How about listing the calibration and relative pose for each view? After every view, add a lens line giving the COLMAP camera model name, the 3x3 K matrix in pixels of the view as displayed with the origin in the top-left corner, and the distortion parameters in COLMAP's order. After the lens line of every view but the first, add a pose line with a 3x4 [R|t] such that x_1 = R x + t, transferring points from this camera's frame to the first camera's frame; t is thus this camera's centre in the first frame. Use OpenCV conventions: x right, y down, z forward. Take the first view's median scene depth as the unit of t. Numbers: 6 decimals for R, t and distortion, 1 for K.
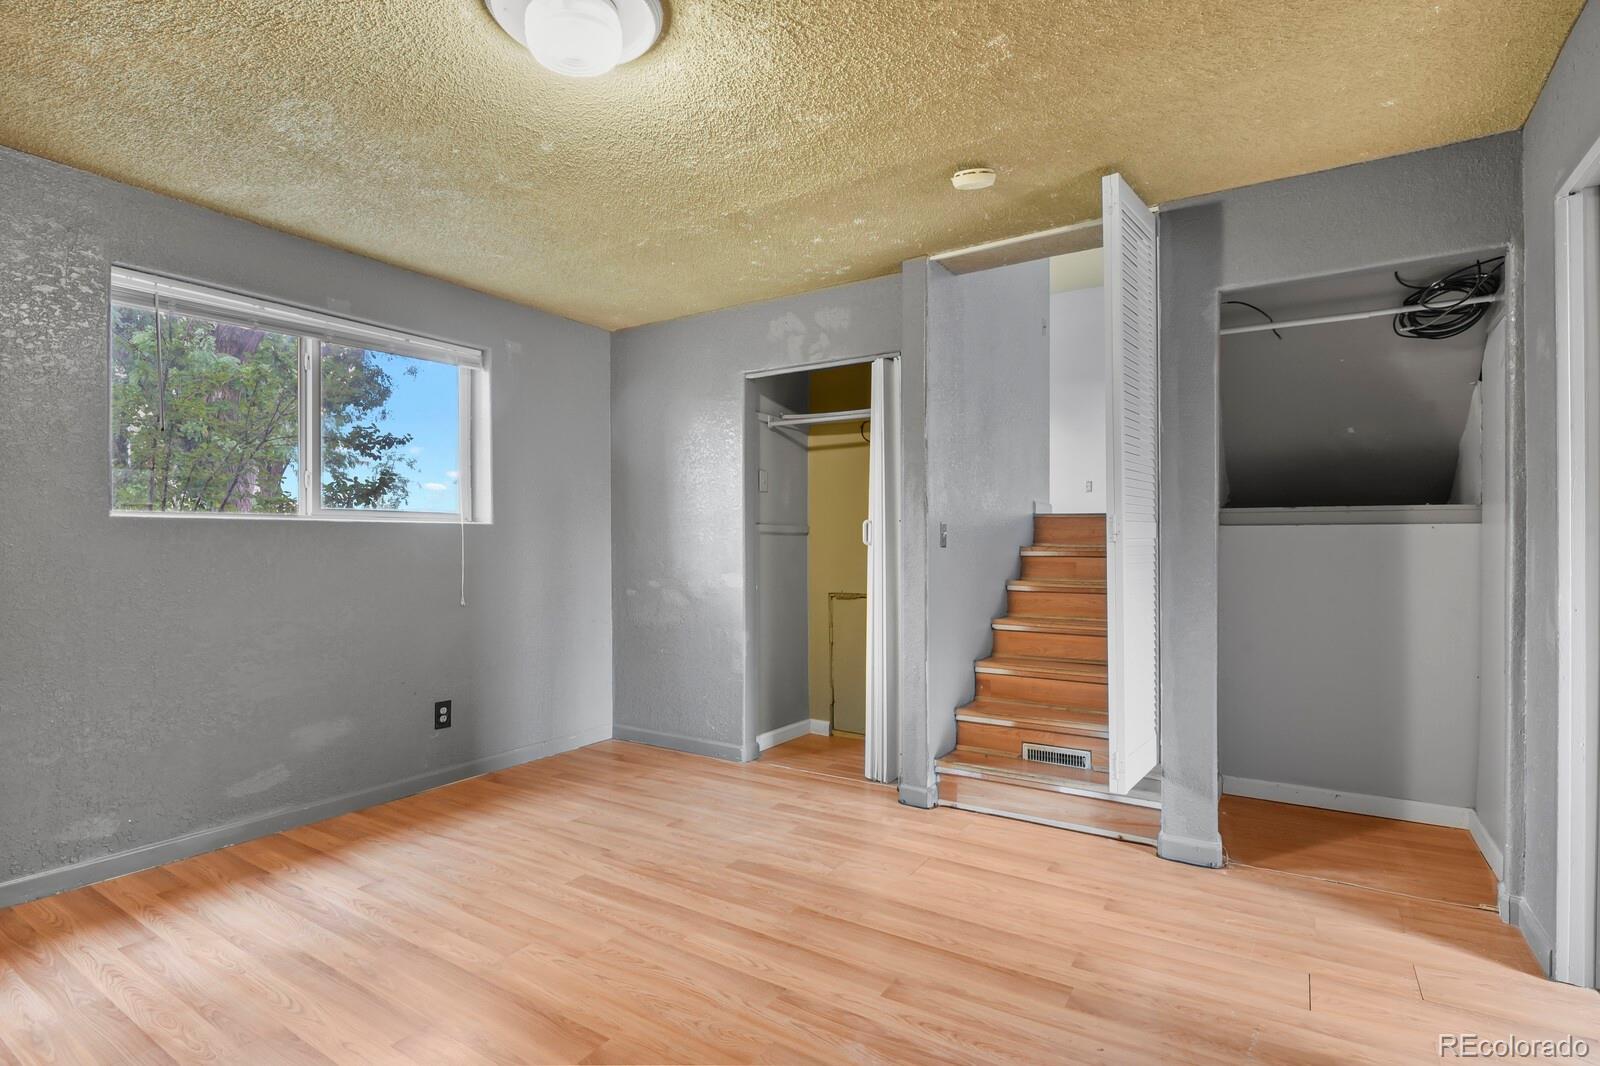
lens RADIAL K [[781.2, 0, 802.6], [0, 781.2, 535.9], [0, 0, 1]] dist [-0.005139, -0.004690]
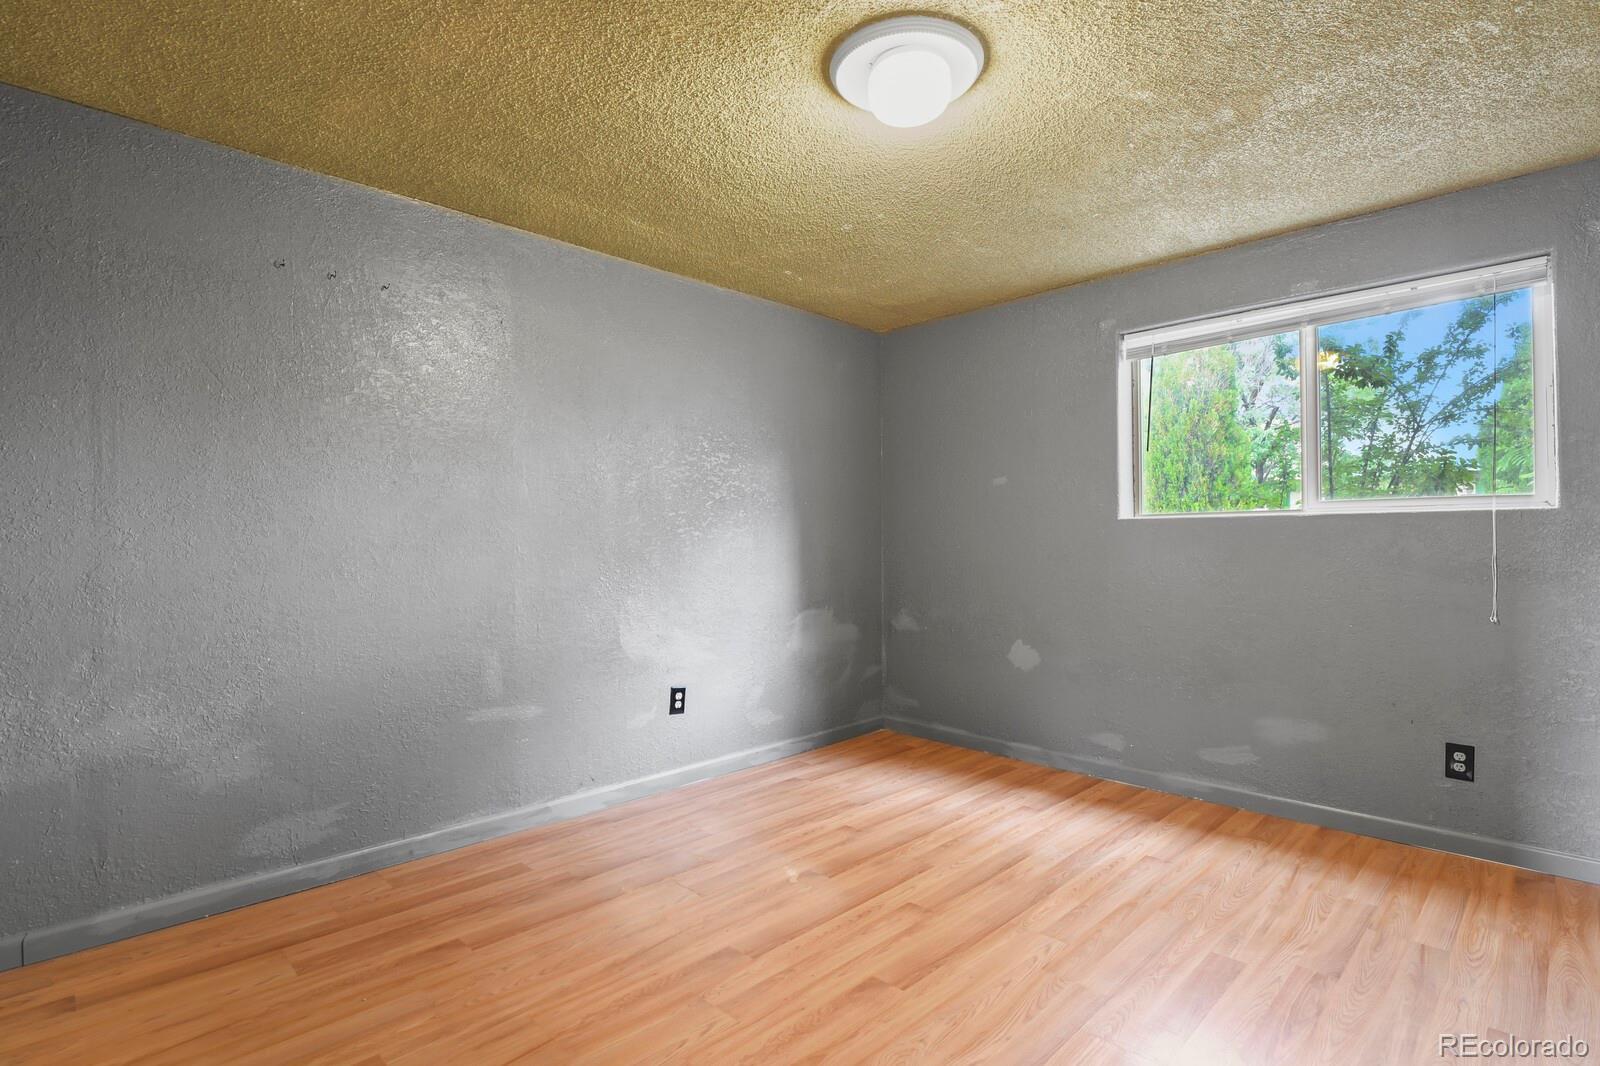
lens RADIAL K [[781.2, 0, 802.6], [0, 781.2, 535.9], [0, 0, 1]] dist [-0.005139, -0.004690]
pose [[-0.214649, -0.002587, -0.976688, 0.504642], [0.013369, 0.999895, -0.005587, 0.004694], [0.976600, -0.014257, -0.214592, 0.649952]]
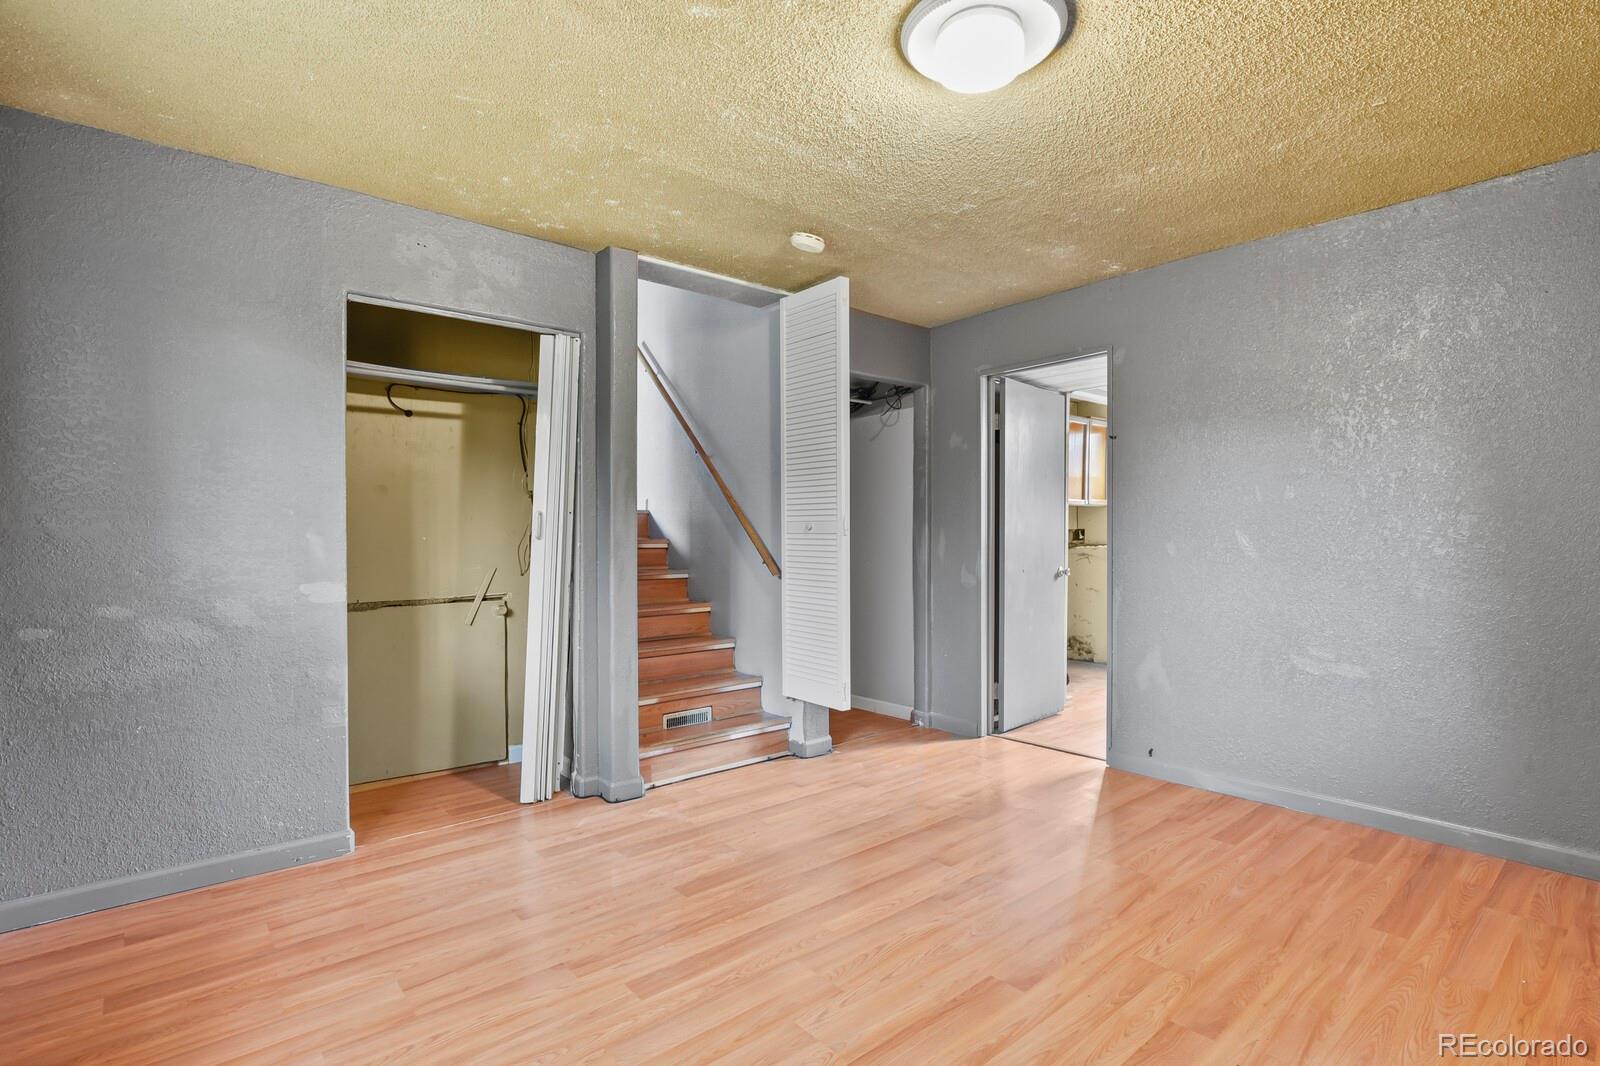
lens RADIAL K [[781.2, 0, 802.6], [0, 781.2, 535.9], [0, 0, 1]] dist [-0.005139, -0.004690]
pose [[0.284780, -0.000055, 0.958593, -0.826614], [-0.006943, 0.999974, 0.002120, 0.005306], [-0.958568, -0.007259, 0.284772, 0.554810]]
